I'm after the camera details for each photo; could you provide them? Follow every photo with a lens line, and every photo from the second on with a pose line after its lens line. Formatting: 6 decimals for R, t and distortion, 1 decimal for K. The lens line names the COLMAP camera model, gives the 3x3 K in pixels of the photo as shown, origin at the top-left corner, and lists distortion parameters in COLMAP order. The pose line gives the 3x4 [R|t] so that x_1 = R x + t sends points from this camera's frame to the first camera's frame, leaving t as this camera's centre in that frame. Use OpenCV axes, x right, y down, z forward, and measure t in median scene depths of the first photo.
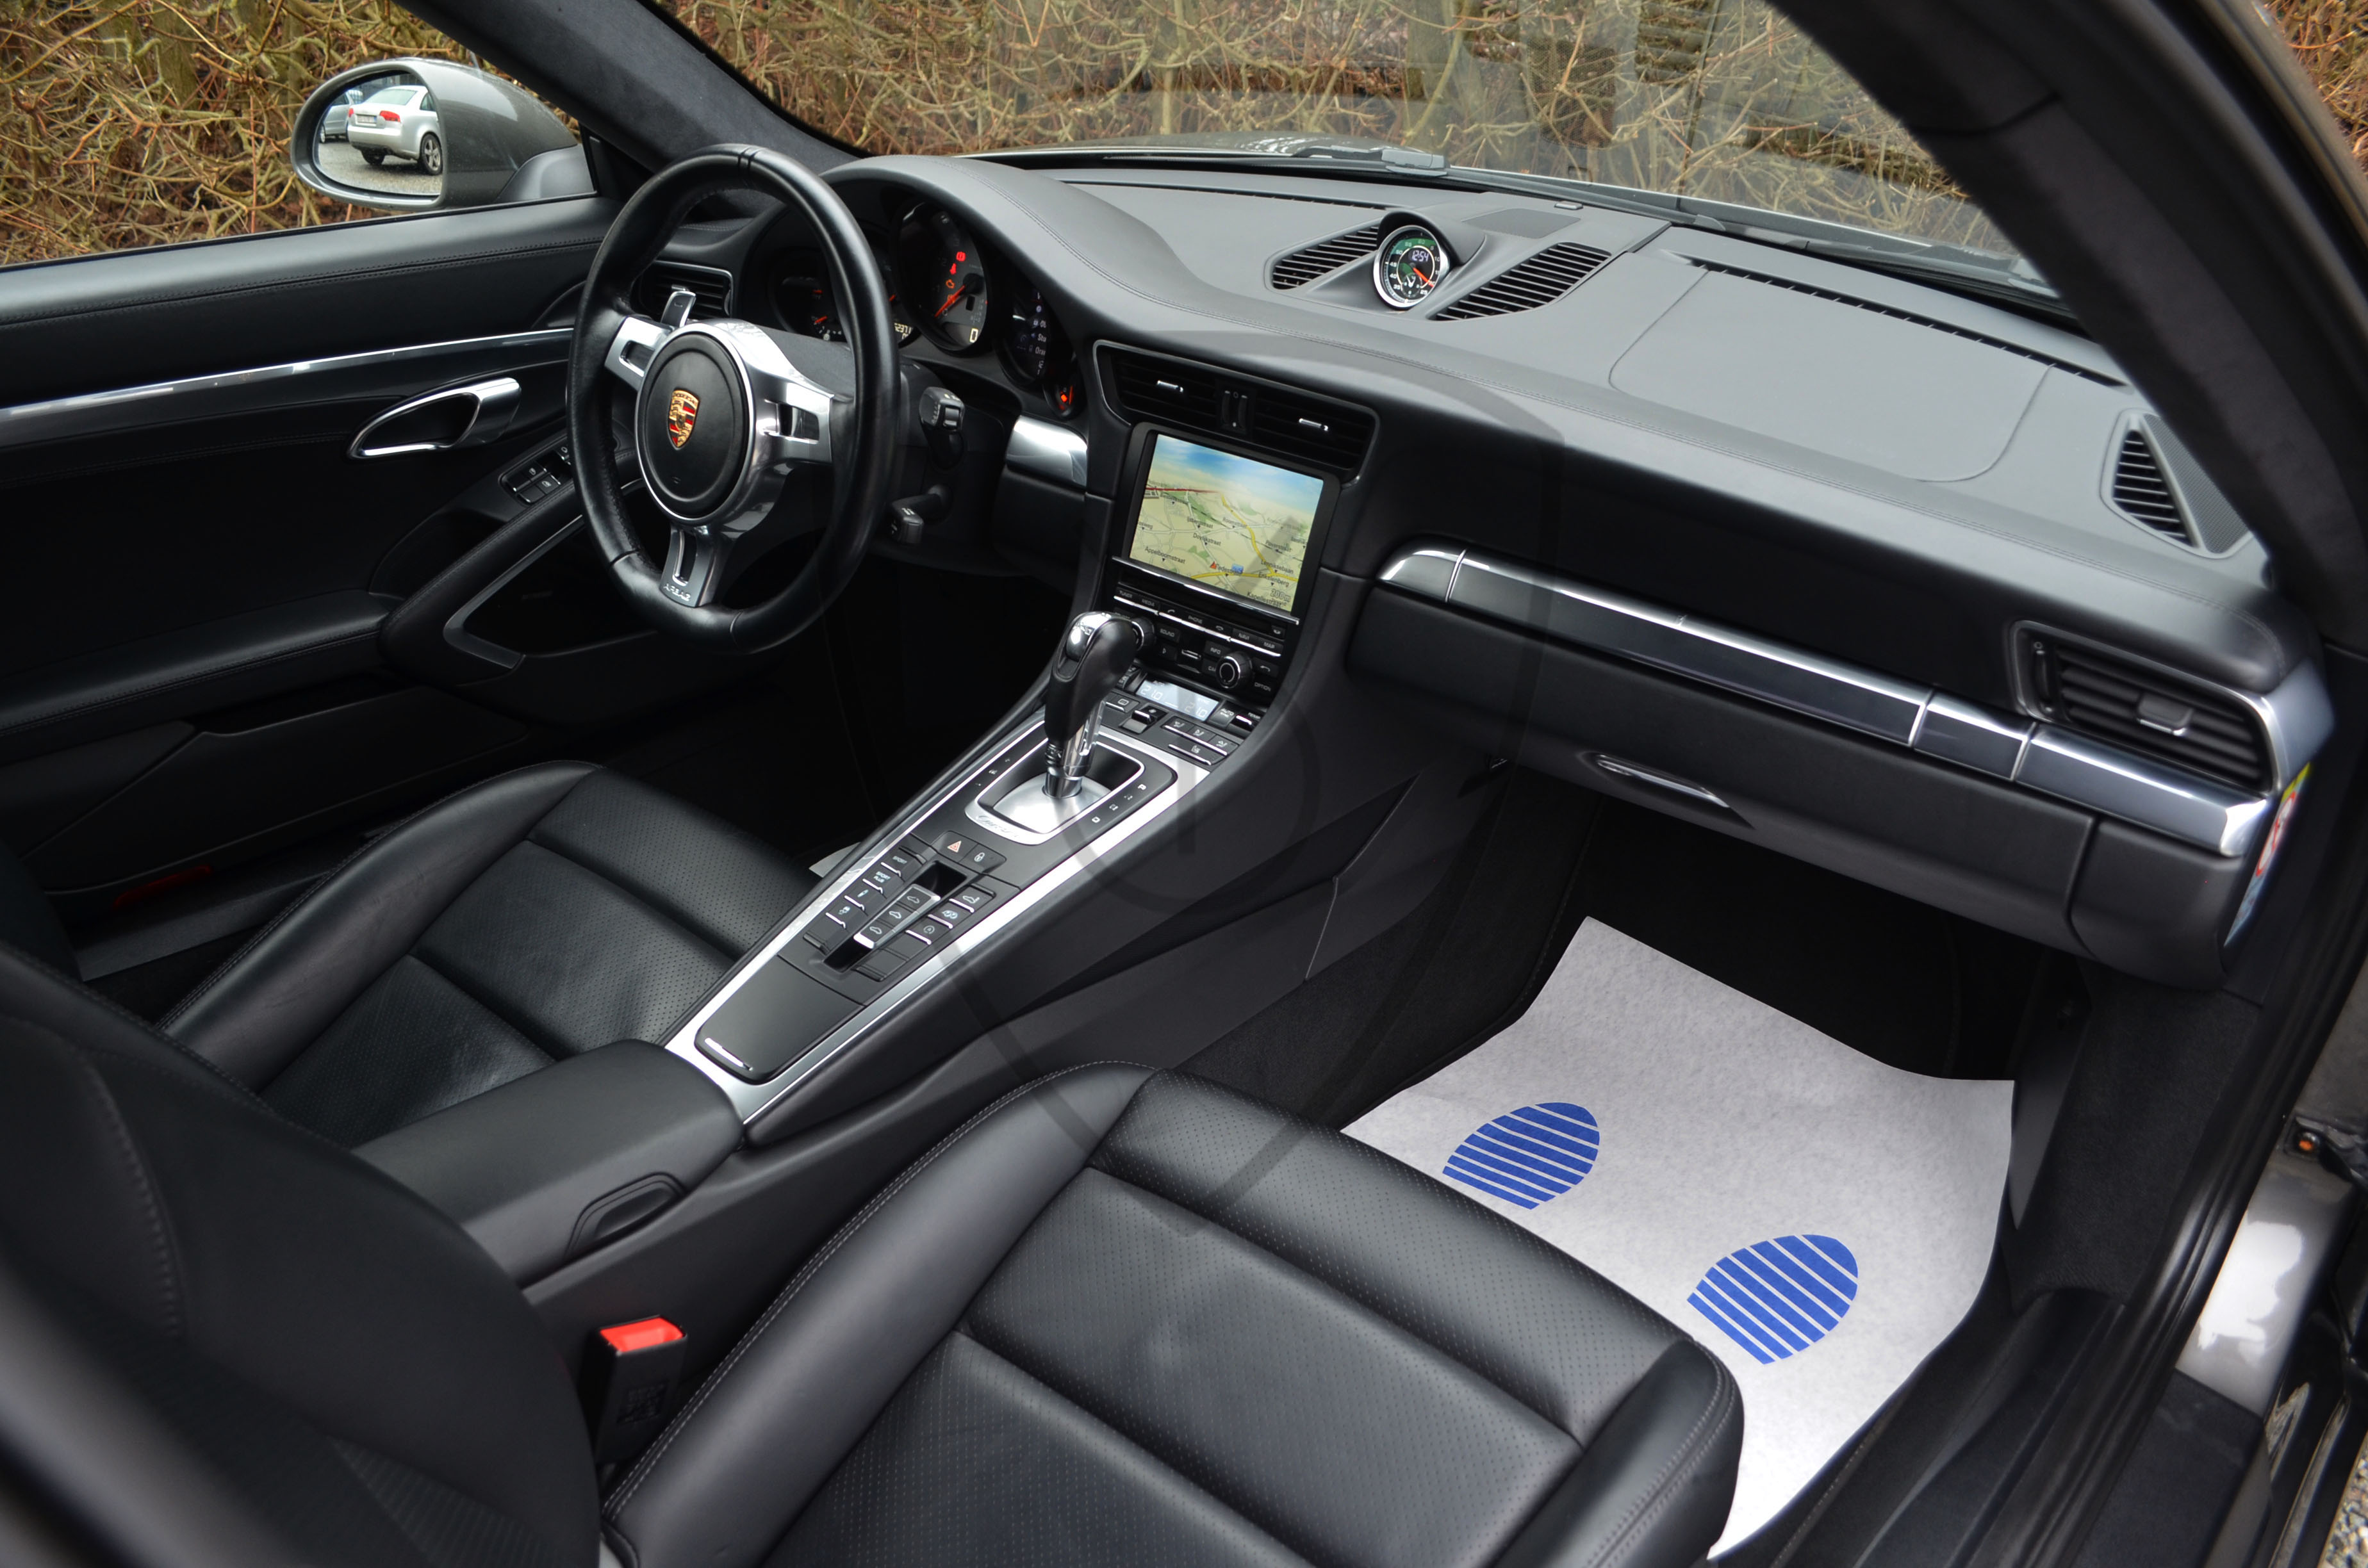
lens RADIAL K [[1859.9, 0, 1188.9], [0, 1859.9, 795.5], [0, 0, 1]] dist [-0.090492, 0.025219]
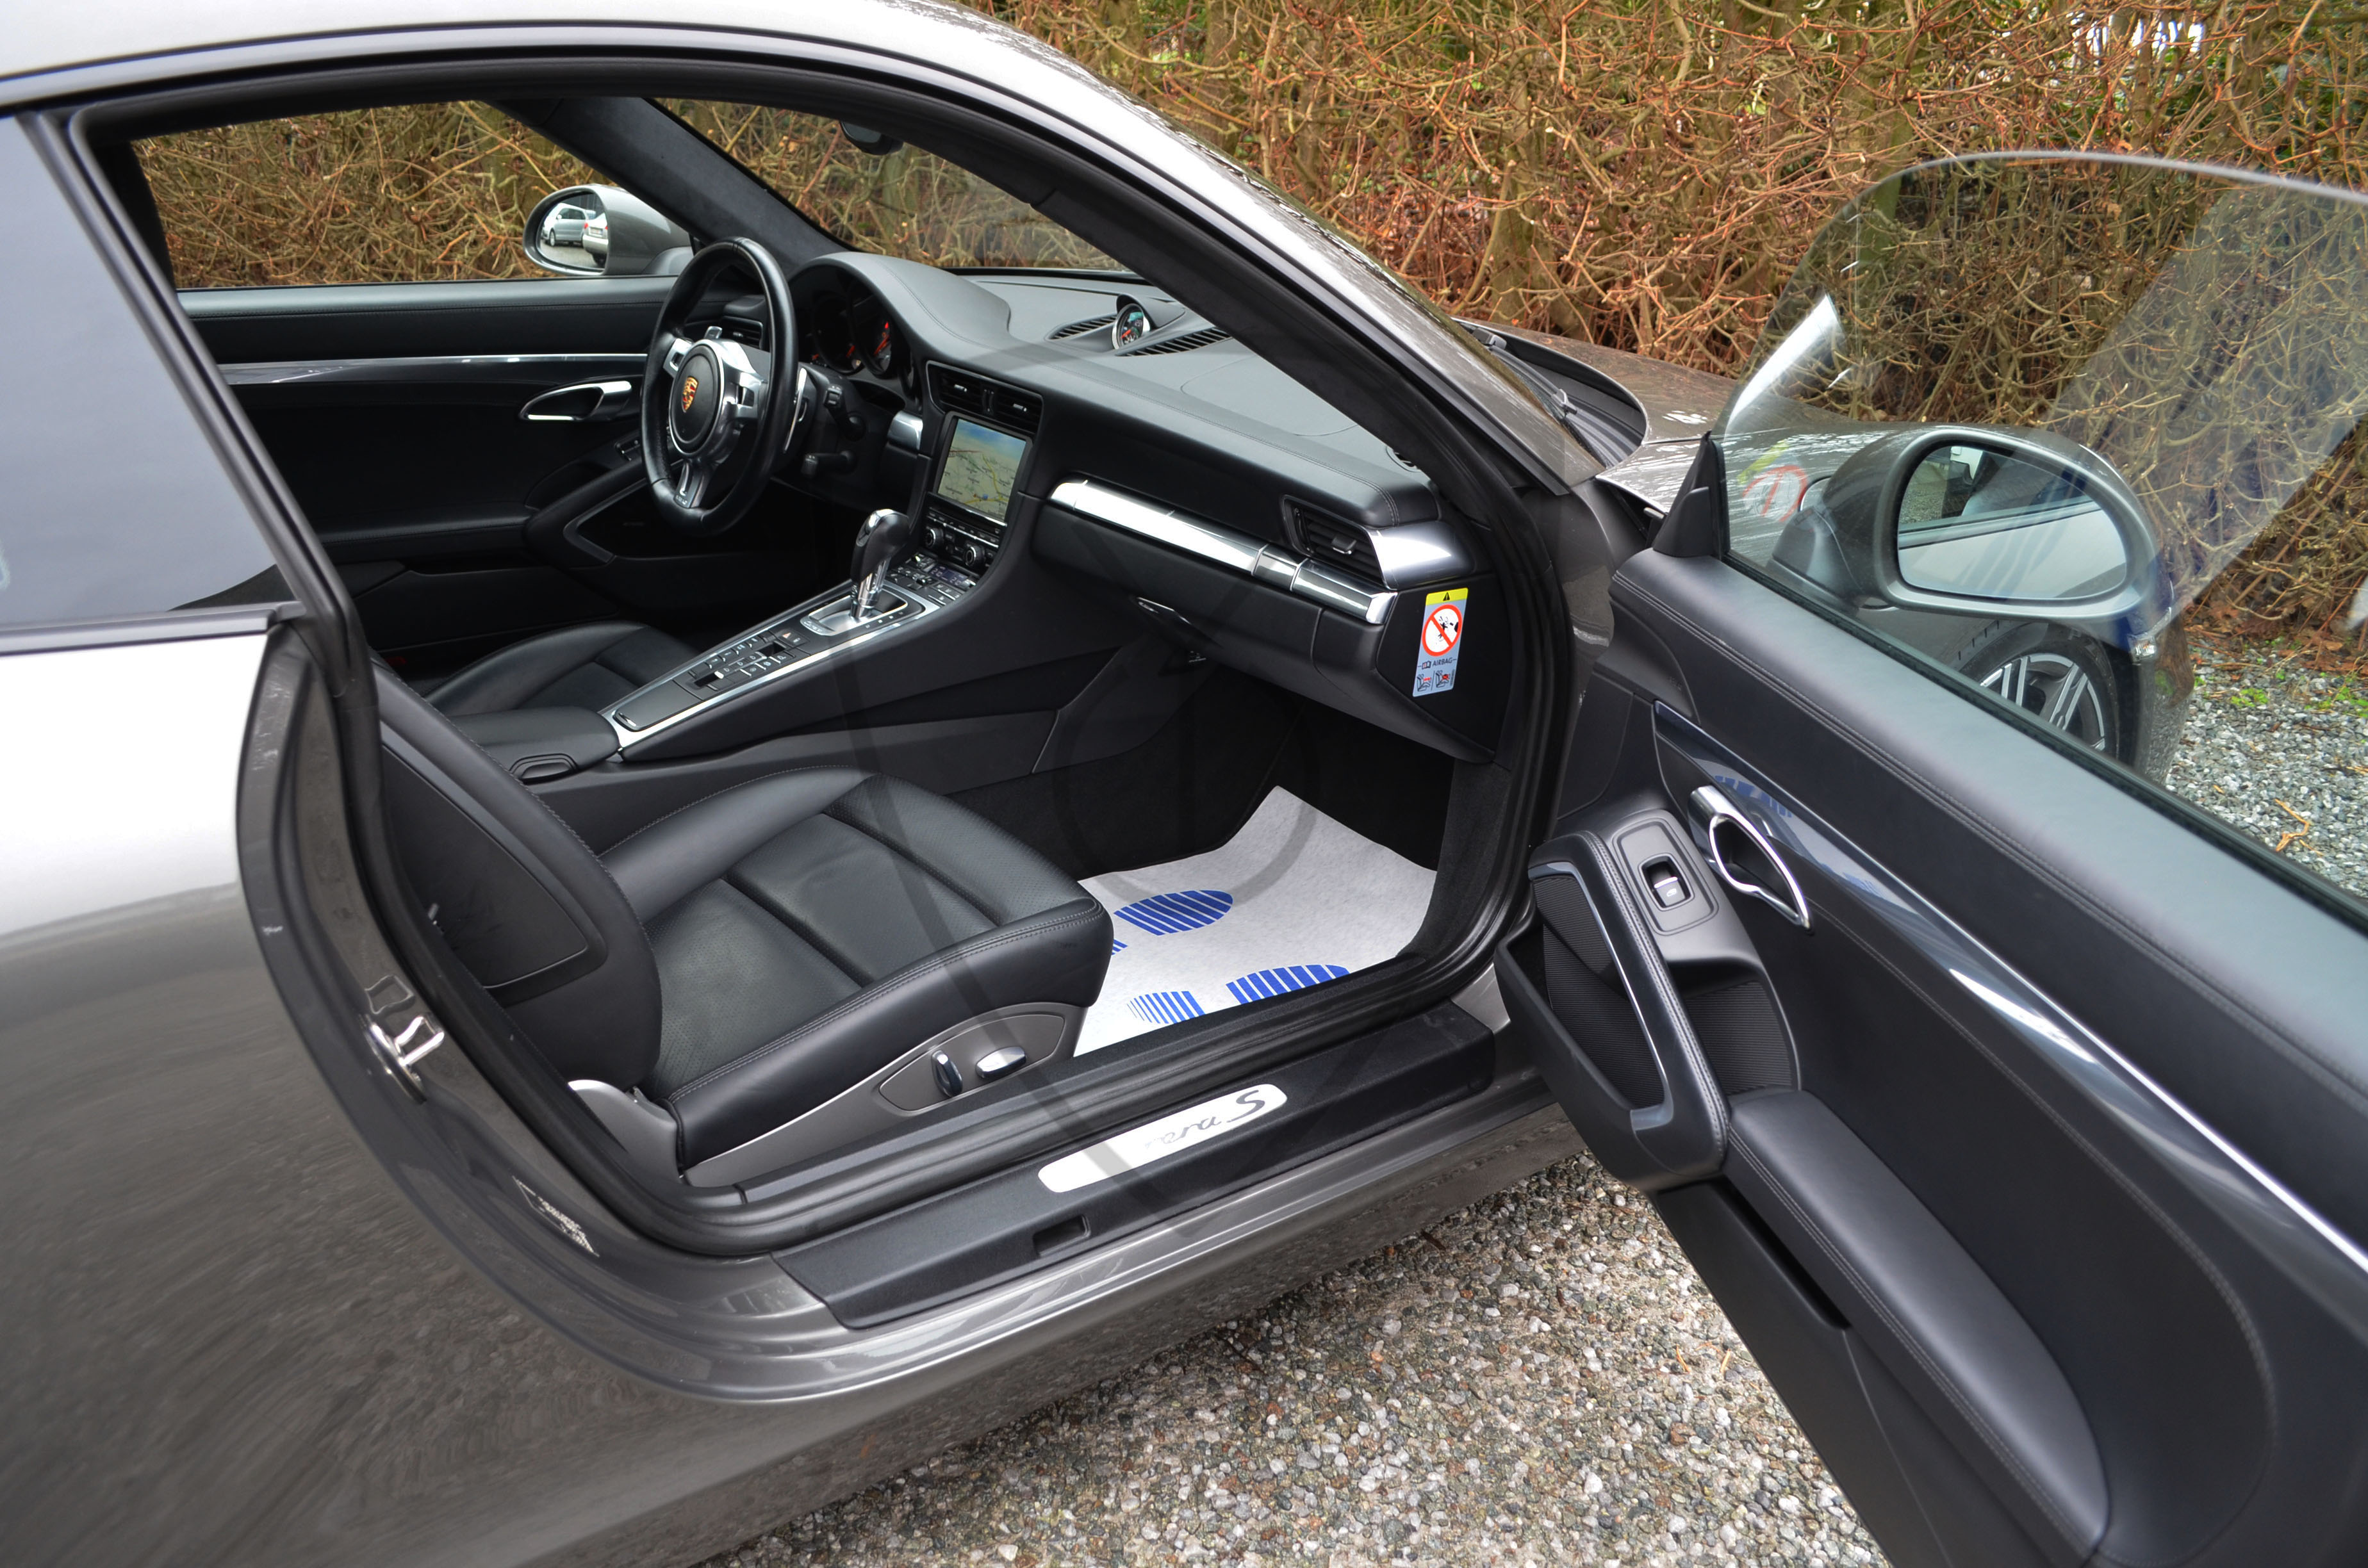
lens RADIAL K [[1855.1, 0, 1188.4], [0, 1855.1, 795.2], [0, 0, 1]] dist [-0.085055, 0.017585]
pose [[0.982746, 0.090214, -0.161470, 0.481548], [-0.104749, 0.990955, -0.083879, 0.254371], [0.152443, 0.099346, 0.983307, -0.553884]]
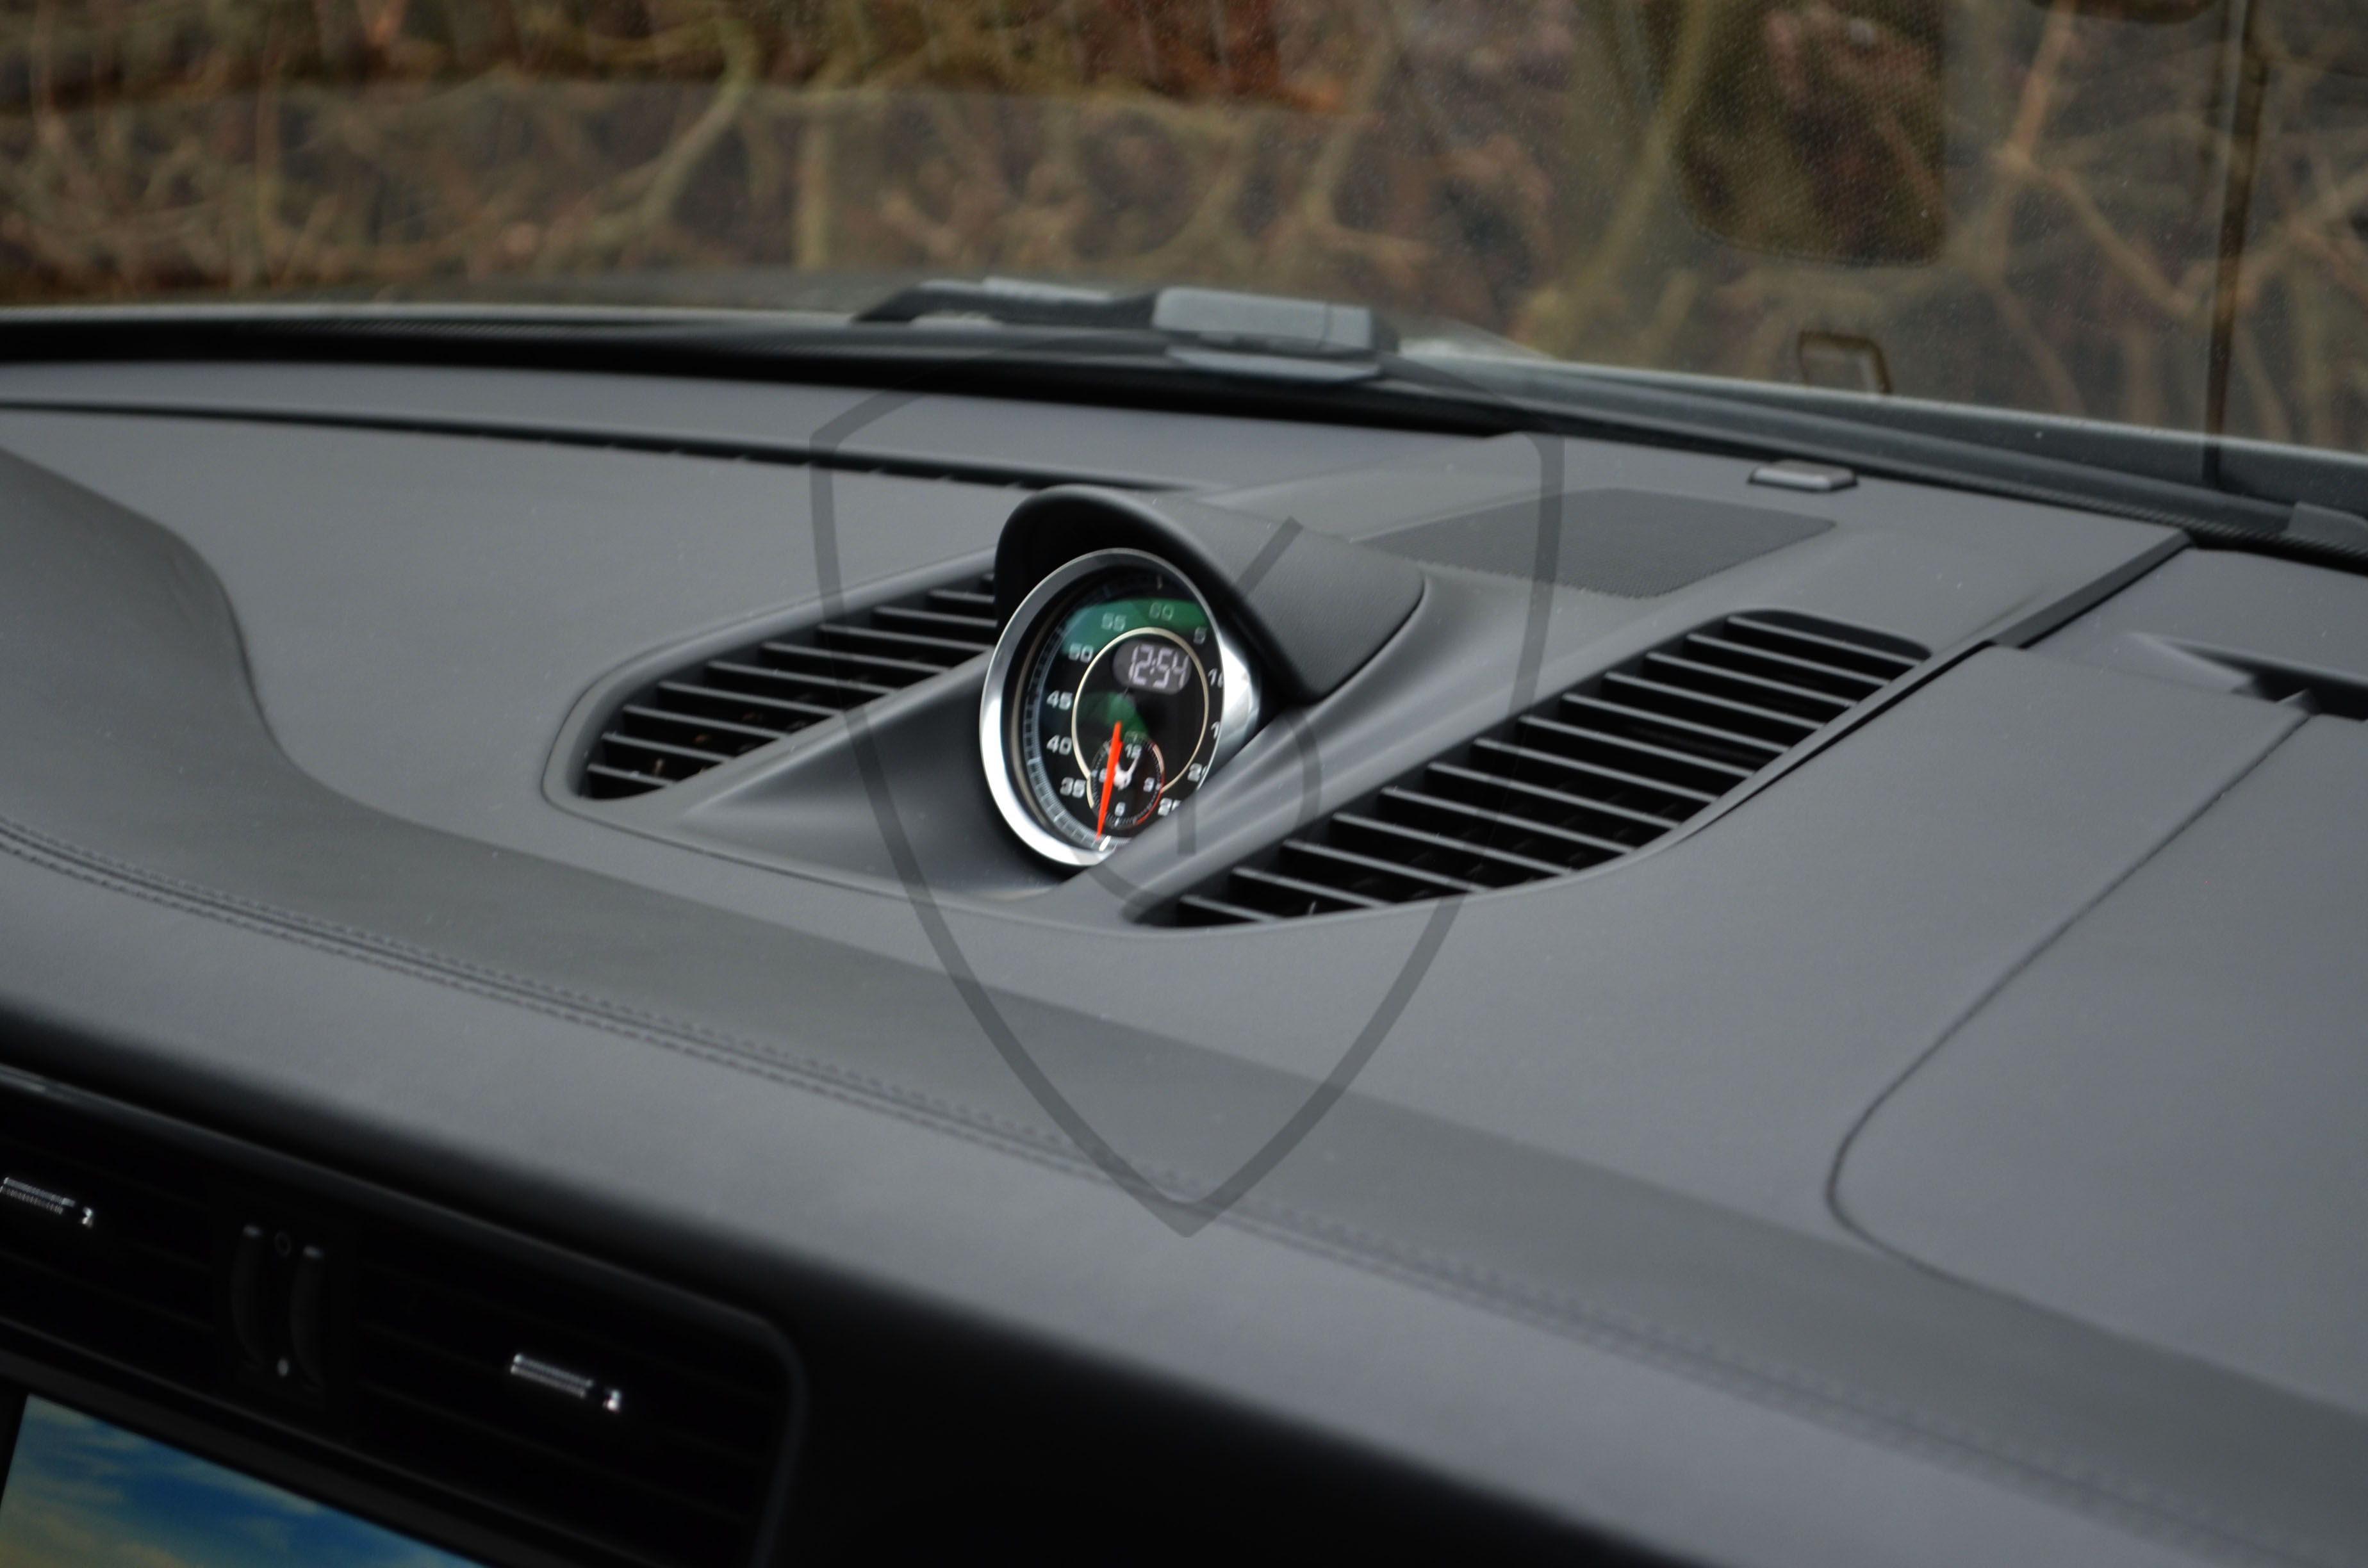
lens RADIAL K [[5407.8, 0, 1184.0], [0, 5407.8, 784.0], [0, 0, 1]] dist [0.022517, 0.146230]
pose [[0.999936, 0.000879, 0.011305, 0.125043], [0.002124, 0.964820, -0.262904, -0.087429], [-0.011138, 0.262912, 0.964756, 0.306814]]
